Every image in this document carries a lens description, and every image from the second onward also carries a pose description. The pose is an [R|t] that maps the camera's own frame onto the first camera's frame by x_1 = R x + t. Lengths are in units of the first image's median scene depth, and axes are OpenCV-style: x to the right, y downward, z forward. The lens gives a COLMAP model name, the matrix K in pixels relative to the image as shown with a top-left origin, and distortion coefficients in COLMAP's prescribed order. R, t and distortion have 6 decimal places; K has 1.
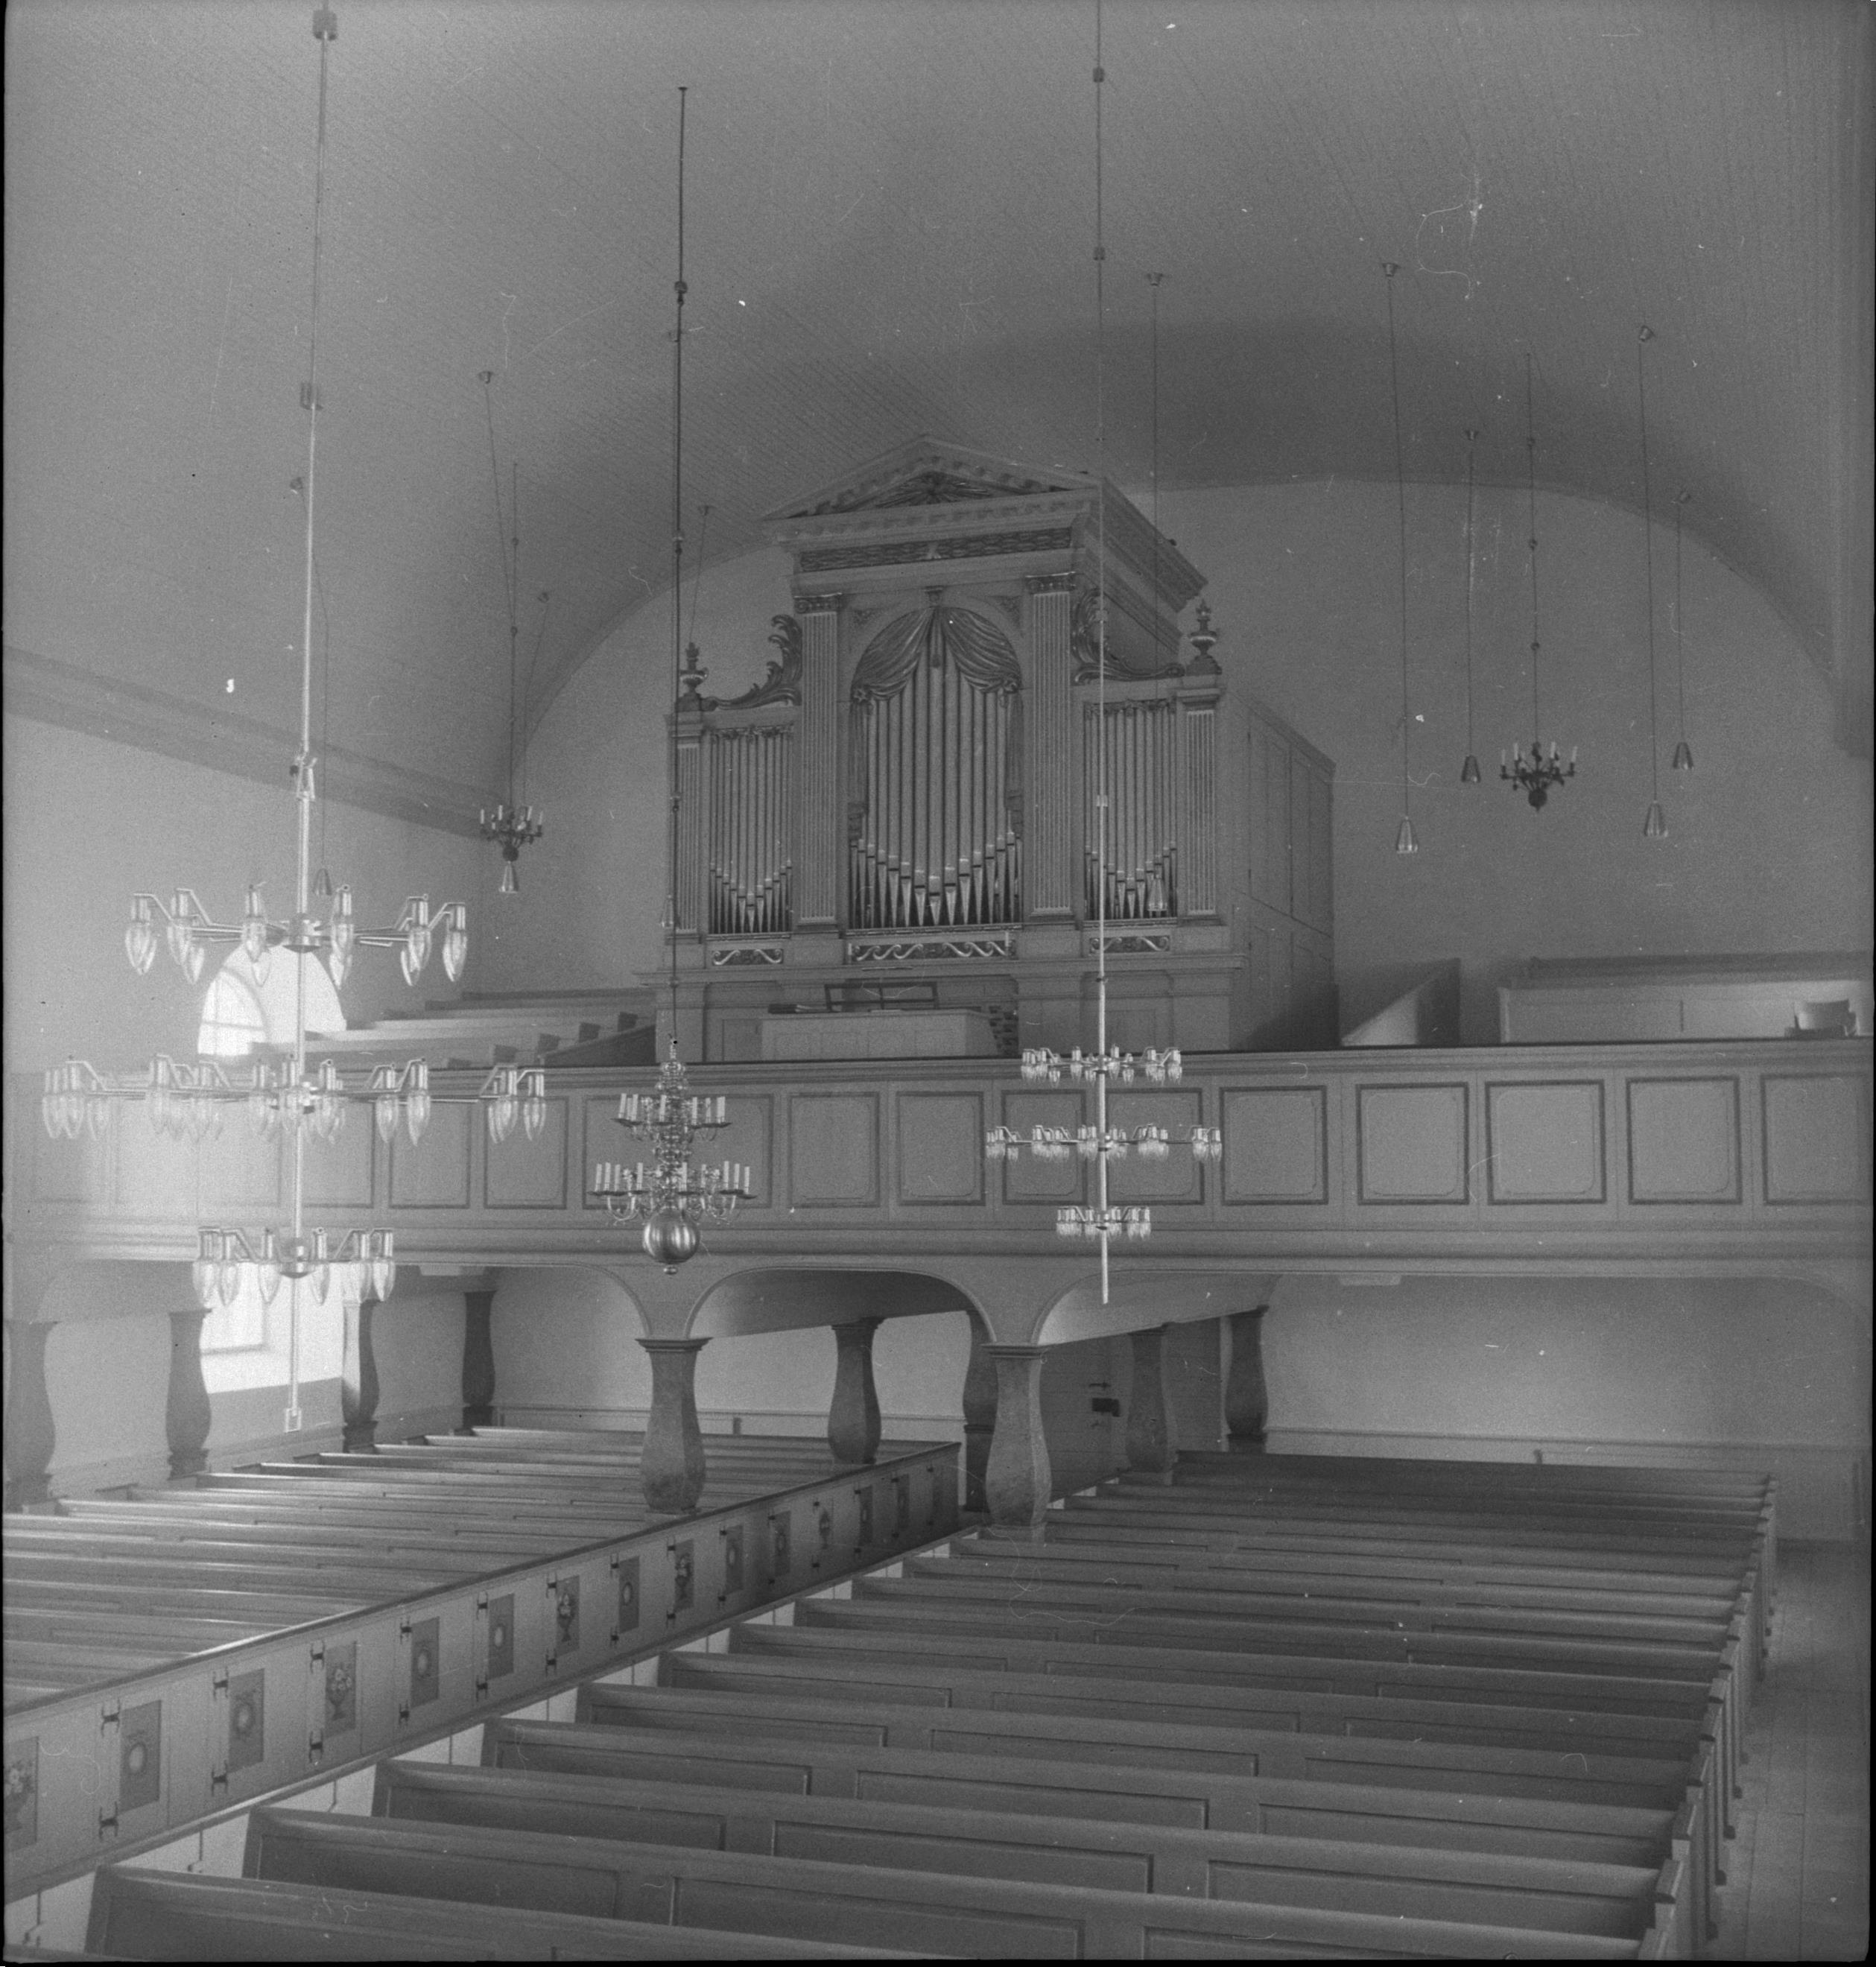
lens RADIAL K [[2487.6, 0, 938.0], [0, 2487.6, 983.5], [0, 0, 1]] dist [0.007780, -0.033189]
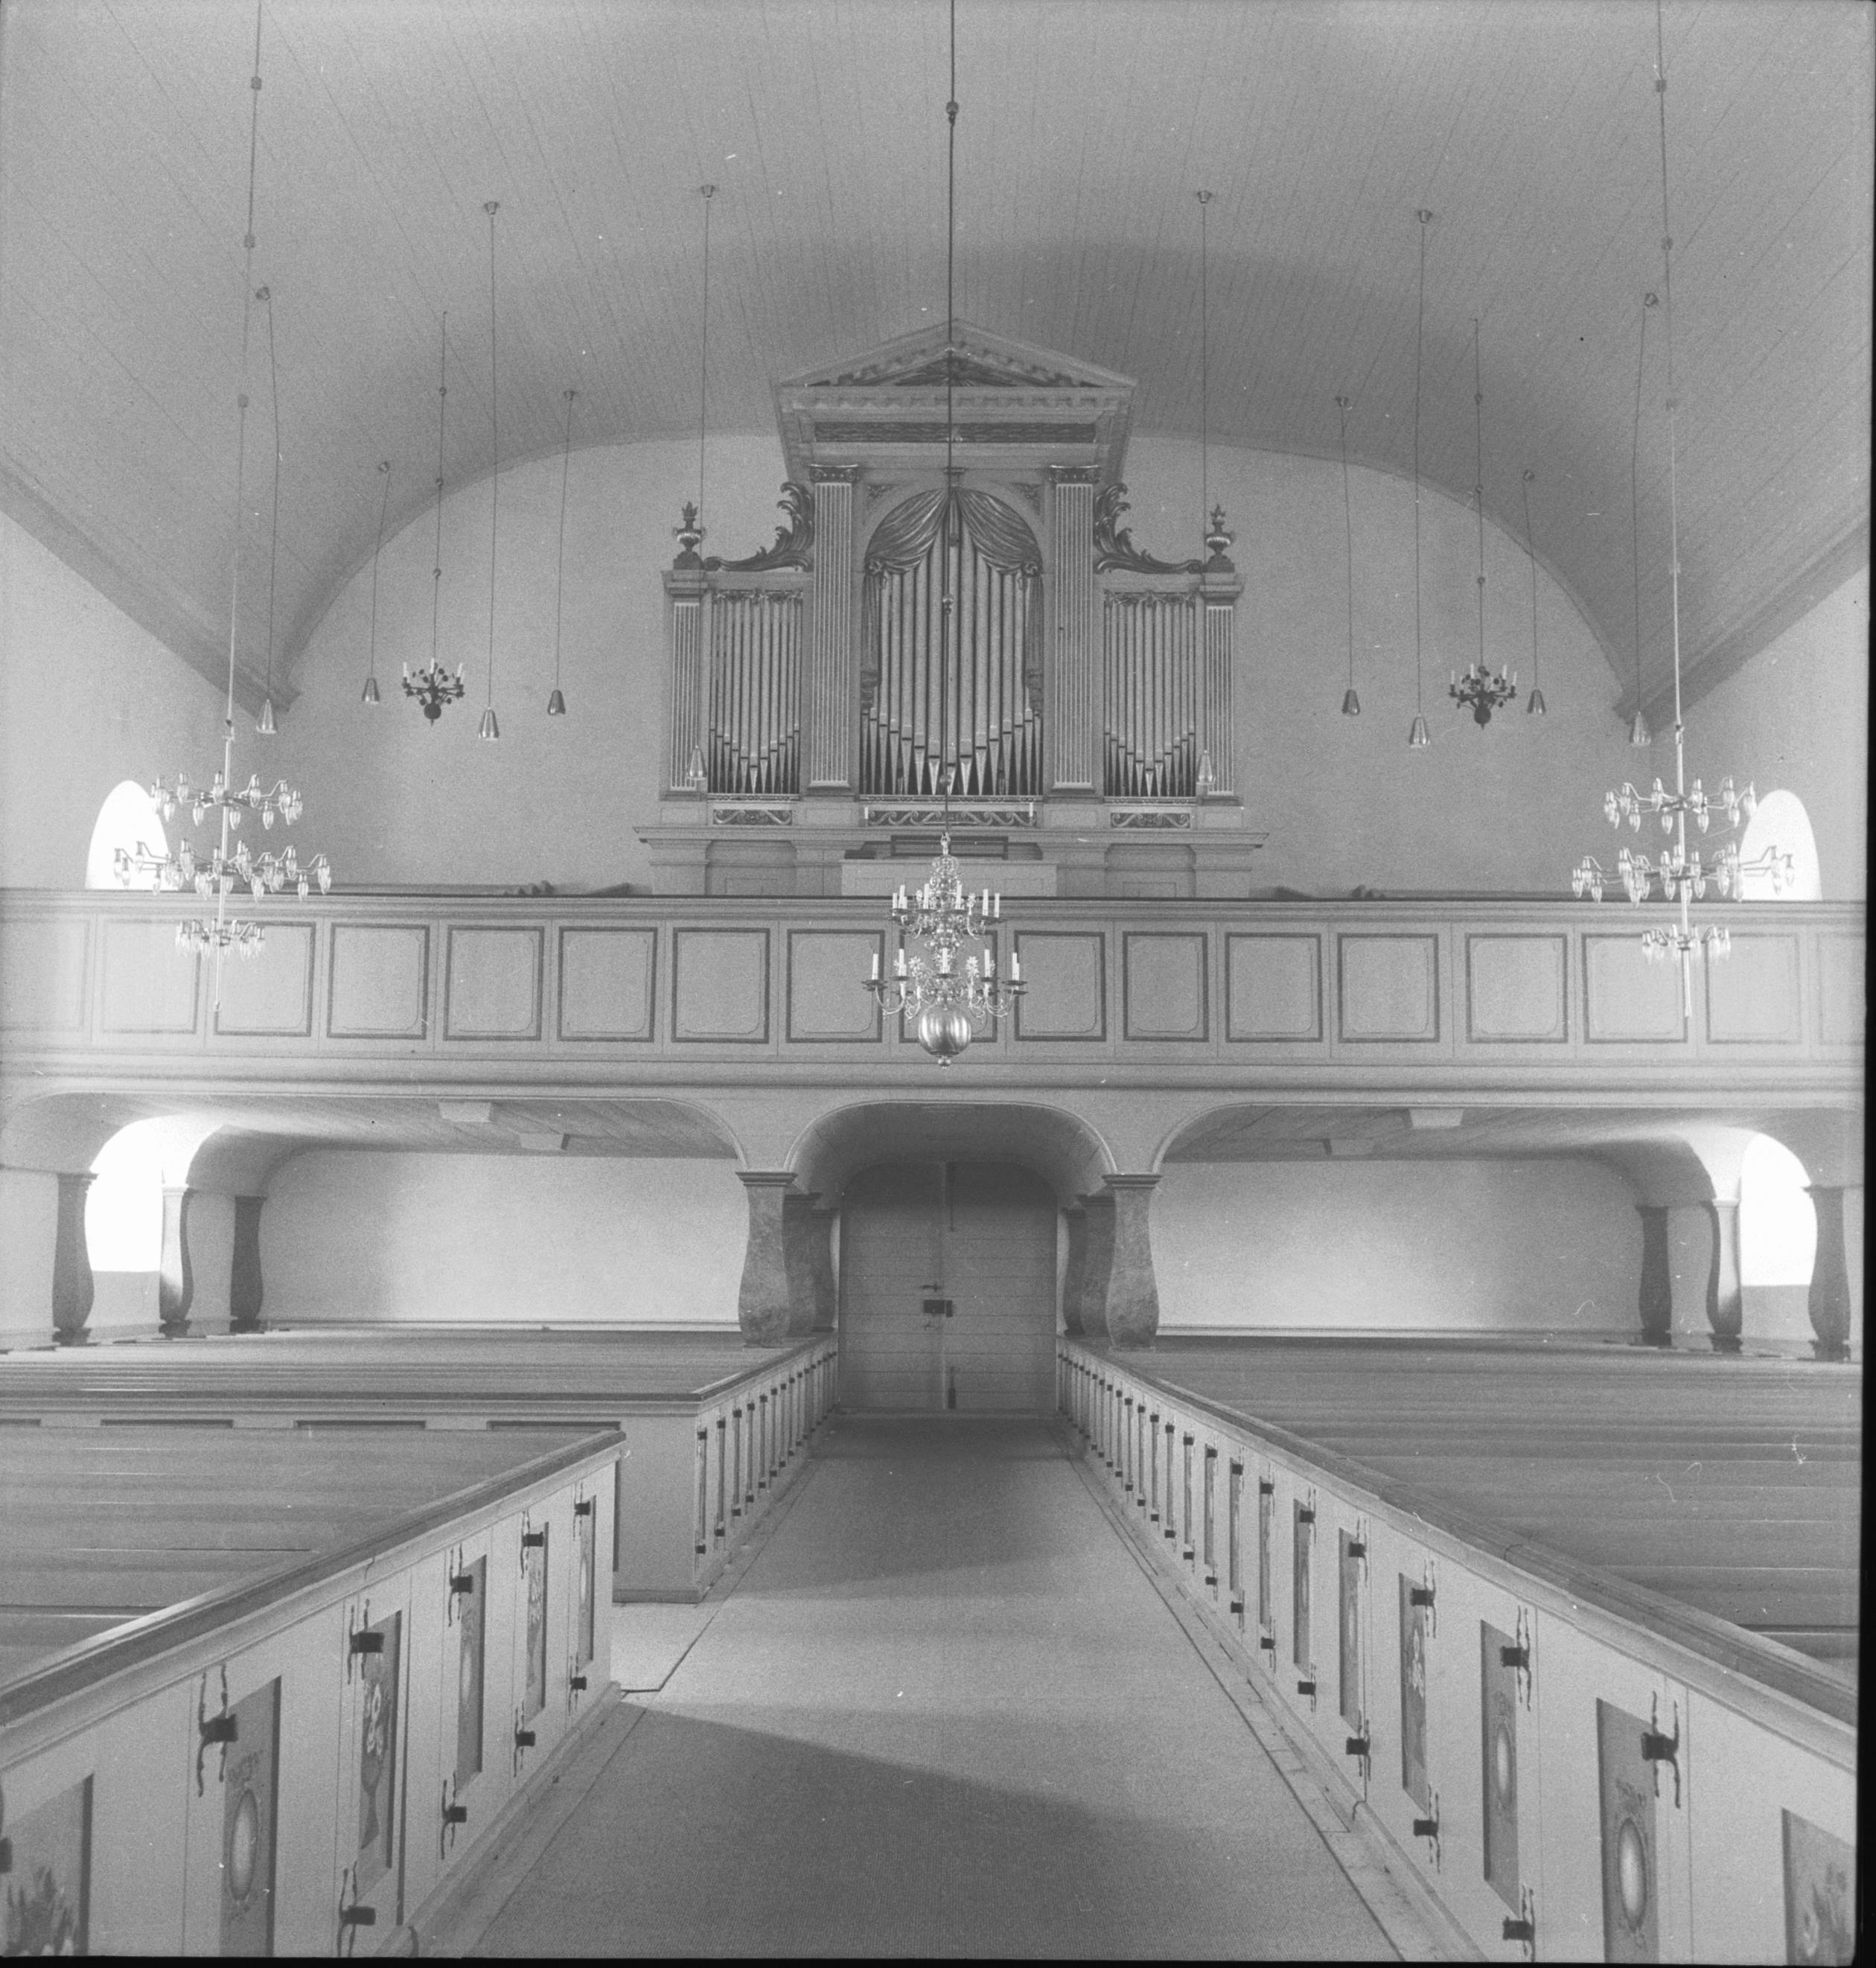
lens RADIAL K [[2489.1, 0, 938.0], [0, 2489.1, 984.0], [0, 0, 1]] dist [0.007780, -0.033189]
pose [[0.944174, 0.045825, 0.326246, -0.333238], [-0.035739, 0.998682, -0.036847, 0.091401], [-0.327504, 0.023131, 0.944567, 0.036264]]
